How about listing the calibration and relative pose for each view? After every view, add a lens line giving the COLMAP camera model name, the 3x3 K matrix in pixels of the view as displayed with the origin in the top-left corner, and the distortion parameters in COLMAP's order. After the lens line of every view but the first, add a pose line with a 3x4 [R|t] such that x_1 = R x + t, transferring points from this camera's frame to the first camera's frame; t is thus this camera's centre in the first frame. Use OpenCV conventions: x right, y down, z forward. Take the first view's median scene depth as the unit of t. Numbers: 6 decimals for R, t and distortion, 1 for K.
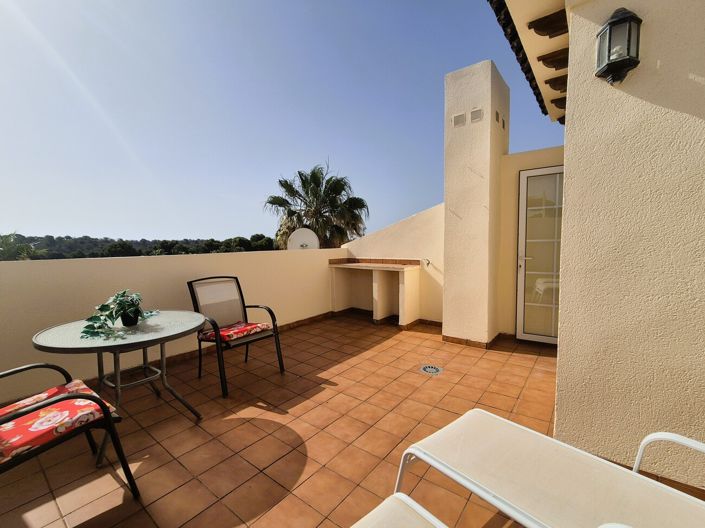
lens RADIAL K [[314.3, 0, 353.6], [0, 314.3, 267.0], [0, 0, 1]] dist [0.002102, 0.000952]
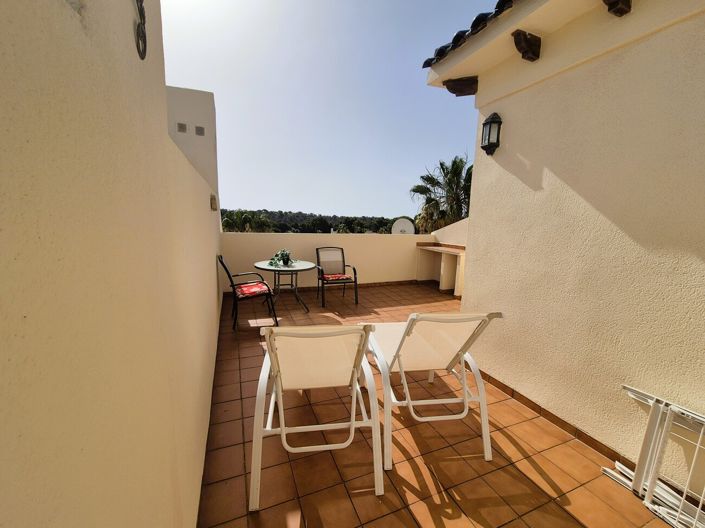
lens RADIAL K [[290.0, 0, 355.2], [0, 290.0, 267.4], [0, 0, 1]] dist [0.000534, 0.000149]
pose [[0.868538, 0.119338, -0.481040, 0.499807], [-0.082113, 0.991813, 0.097794, -0.027668], [0.488773, -0.045438, 0.871227, -0.395759]]
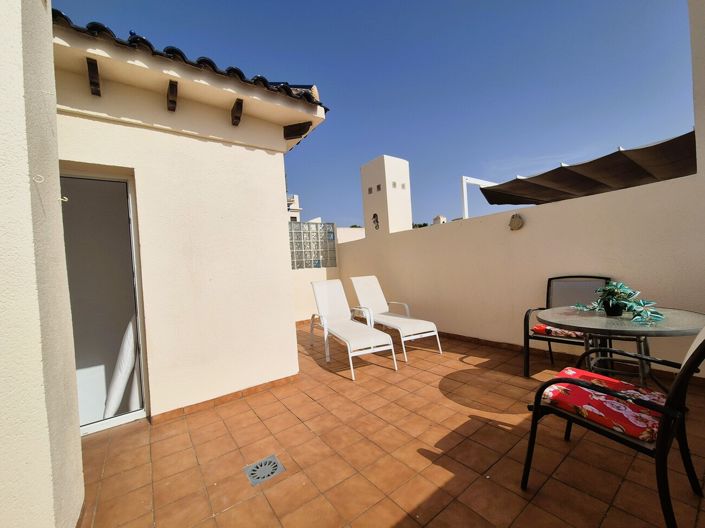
lens RADIAL K [[290.0, 0, 354.5], [0, 290.0, 264.7], [0, 0, 1]] dist [0.000534, 0.000149]
pose [[-0.956737, 0.079987, 0.279744, -0.114099], [0.104265, 0.991868, 0.072986, -0.094992], [-0.271632, 0.098996, -0.957296, 1.424400]]
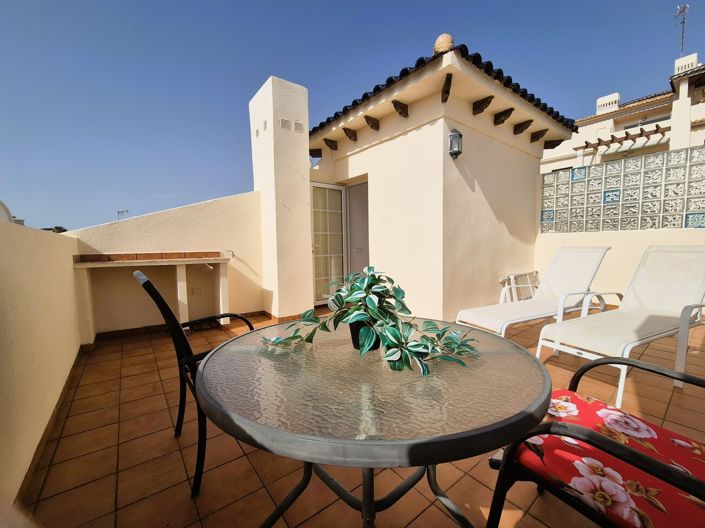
lens RADIAL K [[290.0, 0, 354.5], [0, 290.0, 266.0], [0, 0, 1]] dist [0.000534, 0.000149]
pose [[0.245541, -0.060073, 0.967523, -0.736624], [0.087077, 0.995410, 0.039706, 0.030370], [-0.965467, 0.074500, 0.249645, 0.601741]]
